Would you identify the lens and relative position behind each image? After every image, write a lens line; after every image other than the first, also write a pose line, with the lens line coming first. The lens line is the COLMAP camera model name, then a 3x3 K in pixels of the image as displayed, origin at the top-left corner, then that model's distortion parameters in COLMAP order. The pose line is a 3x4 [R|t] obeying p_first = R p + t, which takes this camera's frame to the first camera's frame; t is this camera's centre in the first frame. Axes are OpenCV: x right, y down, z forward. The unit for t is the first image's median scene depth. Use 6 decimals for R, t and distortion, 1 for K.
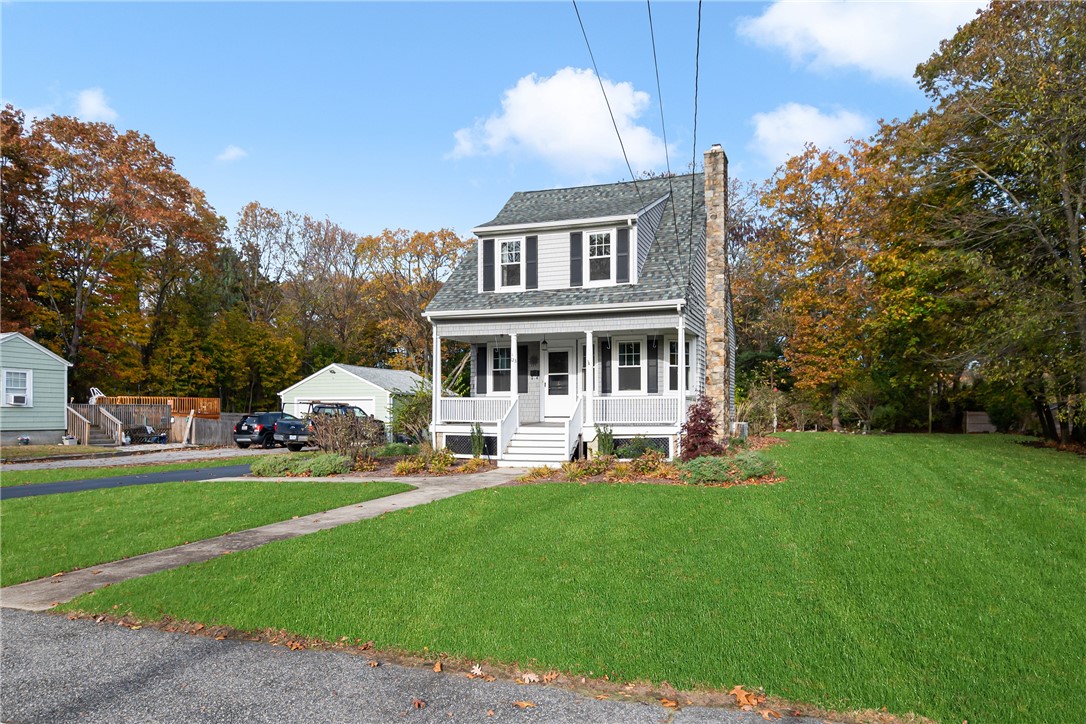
lens RADIAL K [[702.8, 0, 544.2], [0, 702.8, 410.6], [0, 0, 1]] dist [-0.001313, 0.001166]
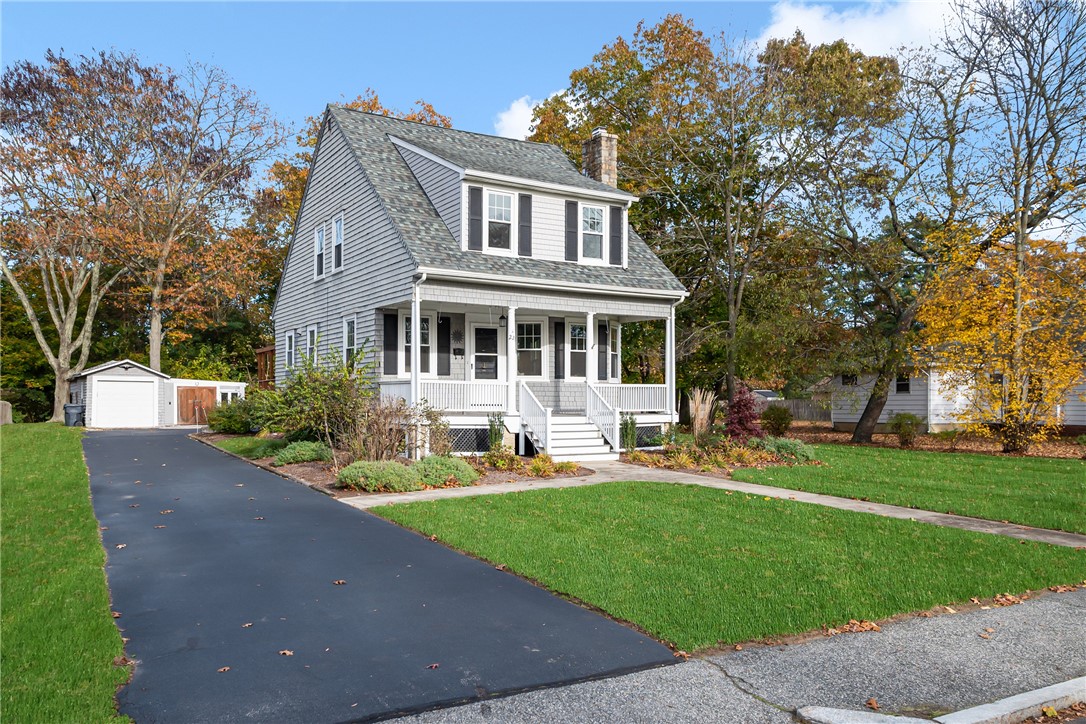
lens RADIAL K [[900.2, 0, 540.9], [0, 900.2, 407.9], [0, 0, 1]] dist [0.014233, 0.010403]
pose [[0.634866, -0.002220, 0.772619, -0.851211], [-0.009282, 0.999902, 0.010501, 0.000643], [-0.772566, -0.013838, 0.634783, 0.282366]]
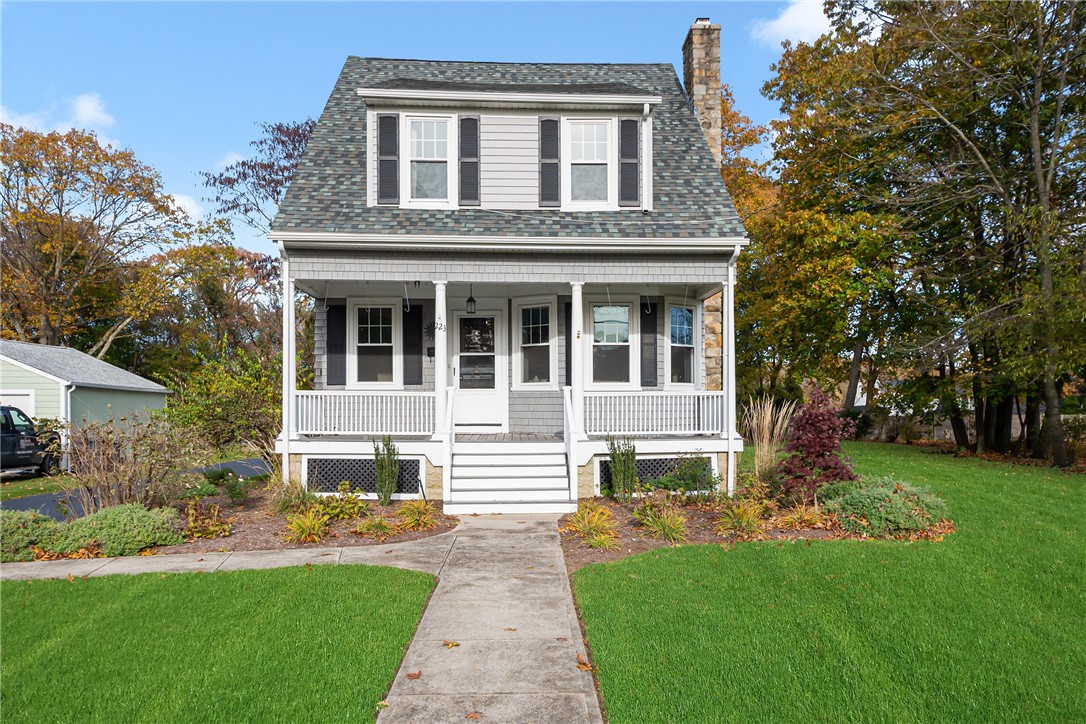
lens RADIAL K [[900.2, 0, 540.9], [0, 900.2, 407.9], [0, 0, 1]] dist [0.014233, 0.010403]
pose [[0.924597, 0.002532, 0.380939, -0.246600], [-0.000112, 0.999980, -0.006373, -0.000589], [-0.380947, 0.005850, 0.924578, 0.284107]]
